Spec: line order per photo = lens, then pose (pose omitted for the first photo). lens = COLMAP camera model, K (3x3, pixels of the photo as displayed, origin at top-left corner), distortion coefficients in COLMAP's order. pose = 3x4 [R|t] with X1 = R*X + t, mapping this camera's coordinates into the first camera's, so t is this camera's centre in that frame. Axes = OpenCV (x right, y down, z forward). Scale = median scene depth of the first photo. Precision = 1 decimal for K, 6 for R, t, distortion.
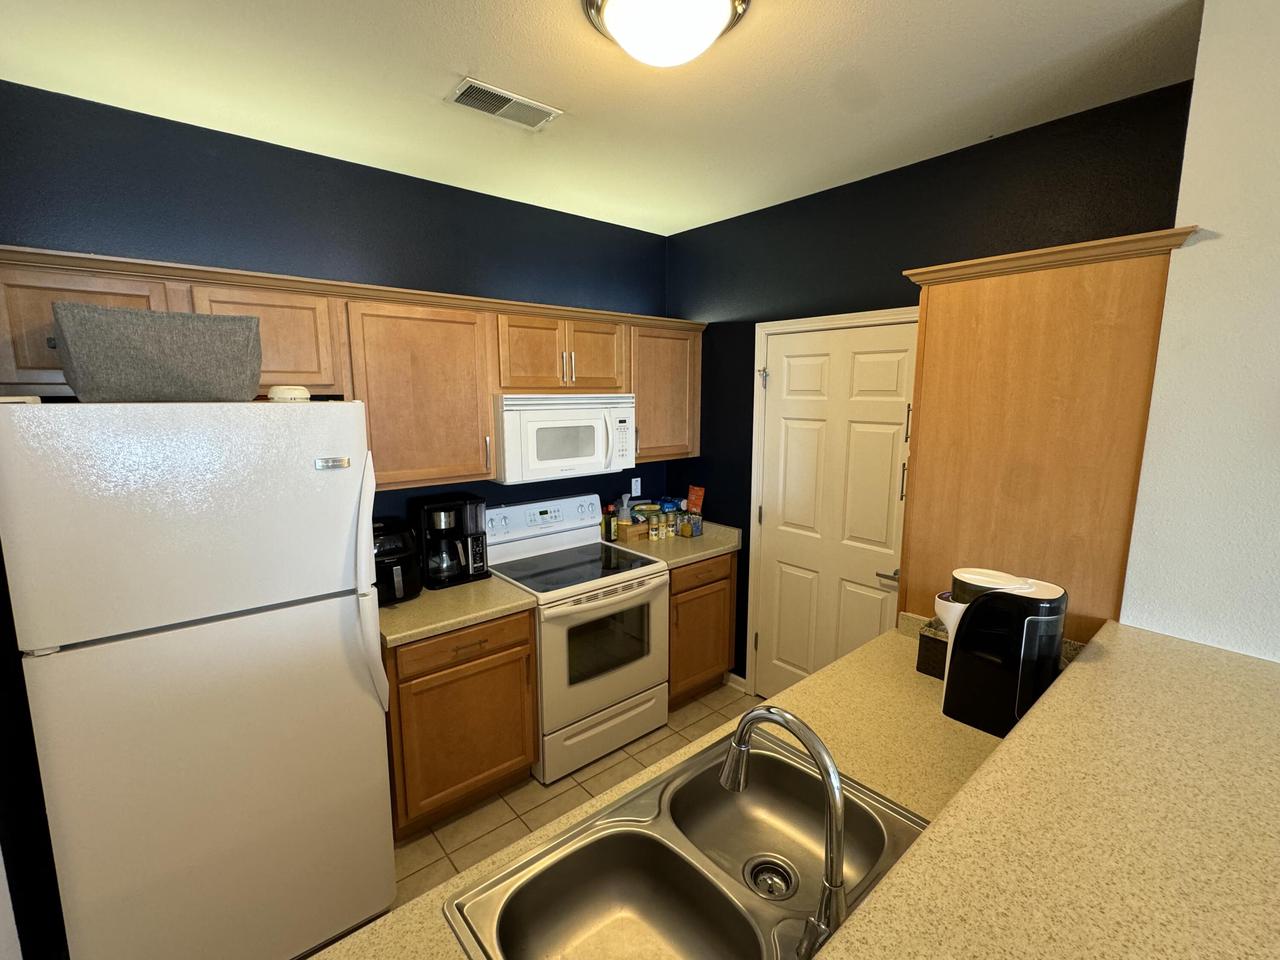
lens RADIAL K [[571.0, 0, 643.1], [0, 571.0, 477.2], [0, 0, 1]] dist [0.002027, 0.000118]
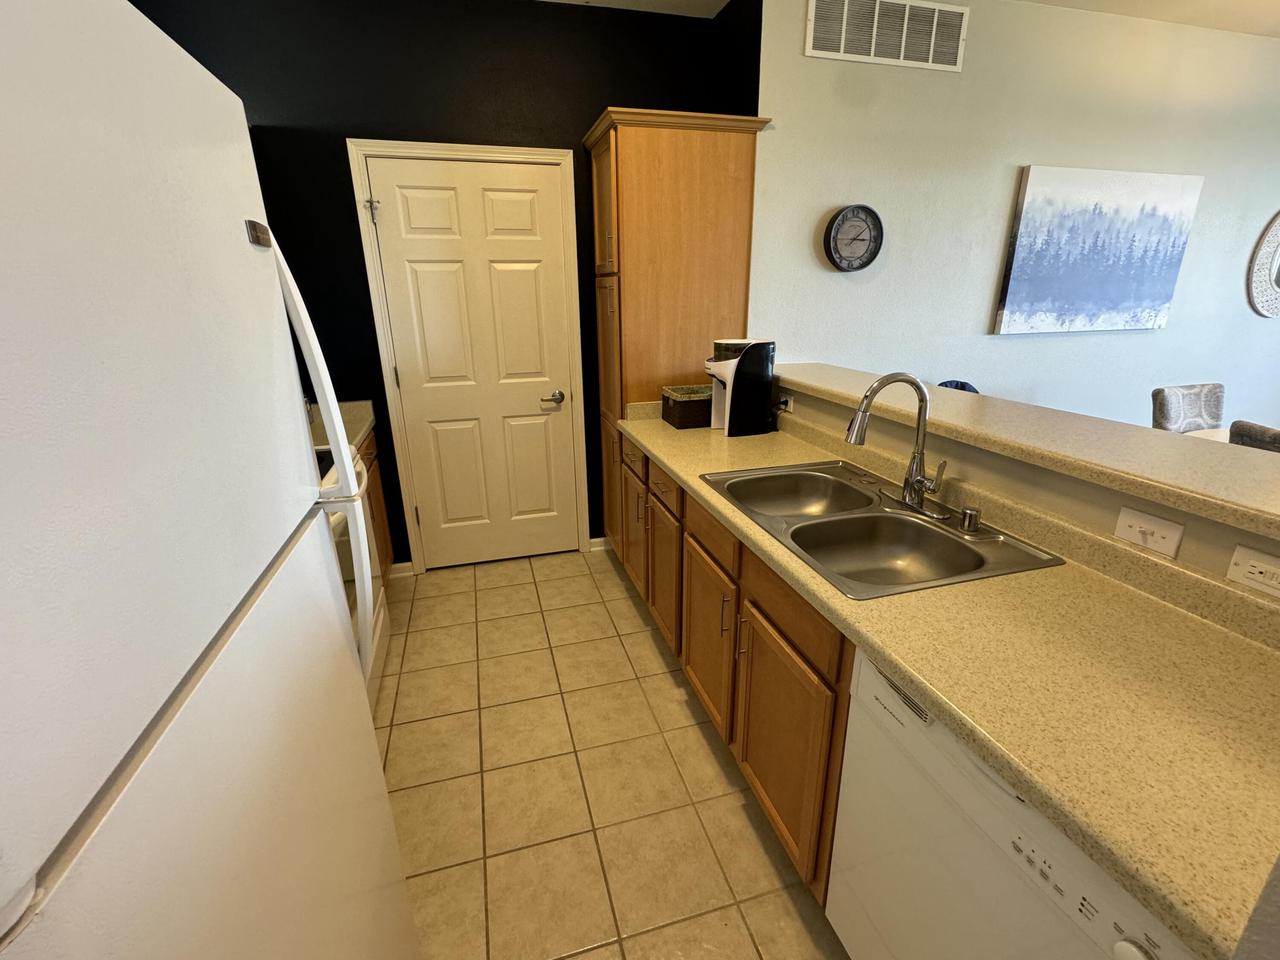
lens RADIAL K [[571.0, 0, 629.1], [0, 571.0, 477.1], [0, 0, 1]] dist [0.002027, 0.000118]
pose [[0.413617, -0.291732, 0.862446, -0.546430], [0.153485, 0.956059, 0.249788, 0.056696], [-0.897420, 0.029056, 0.440219, 0.339874]]
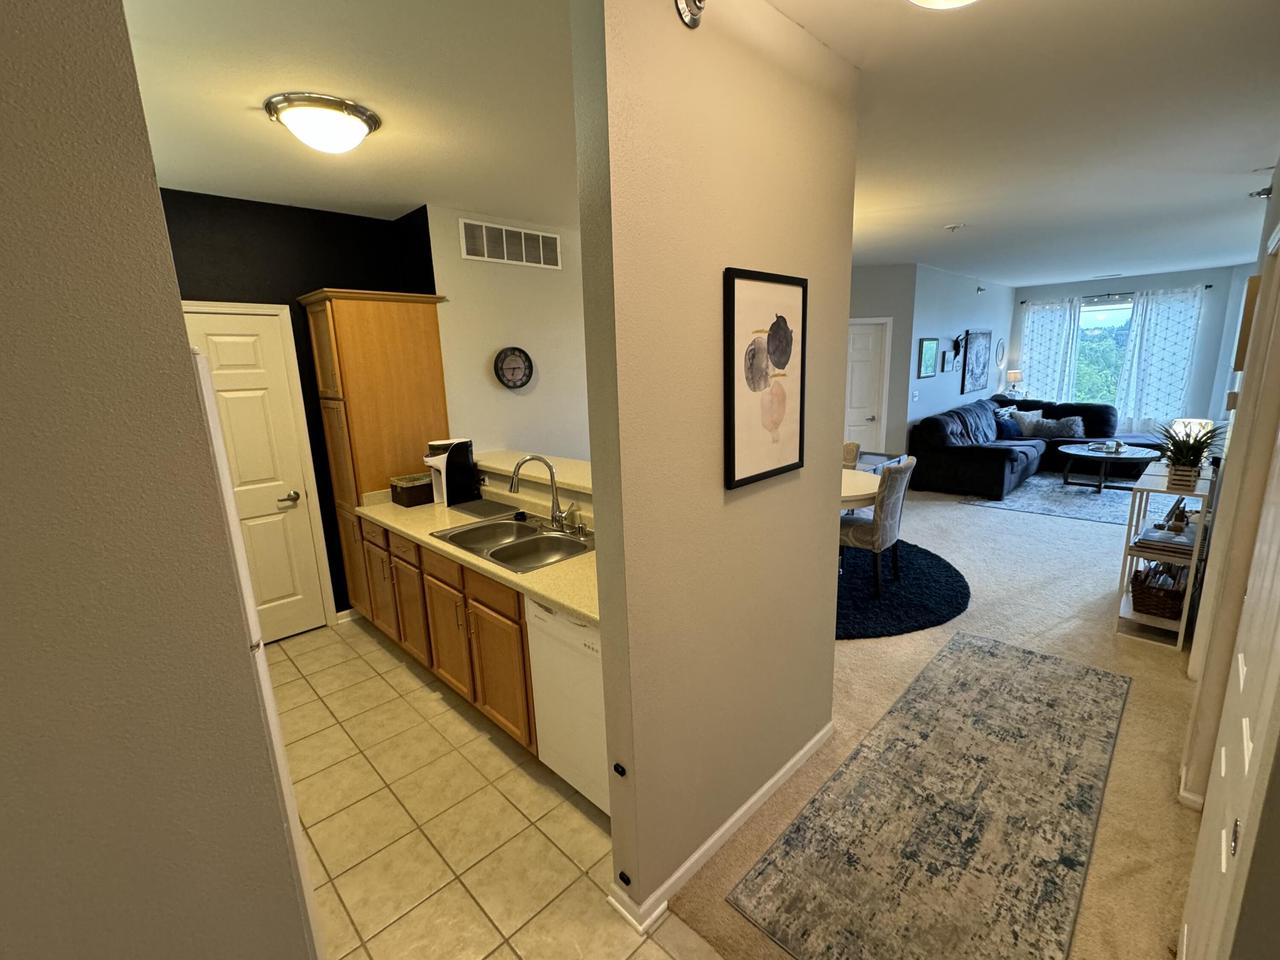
lens RADIAL K [[571.0, 0, 647.4], [0, 571.0, 476.5], [0, 0, 1]] dist [0.002027, 0.000118]
pose [[-0.095666, -0.194216, 0.976283, -0.973690], [0.182597, 0.960715, 0.209012, -0.008862], [-0.978523, 0.198262, -0.056445, 0.208858]]
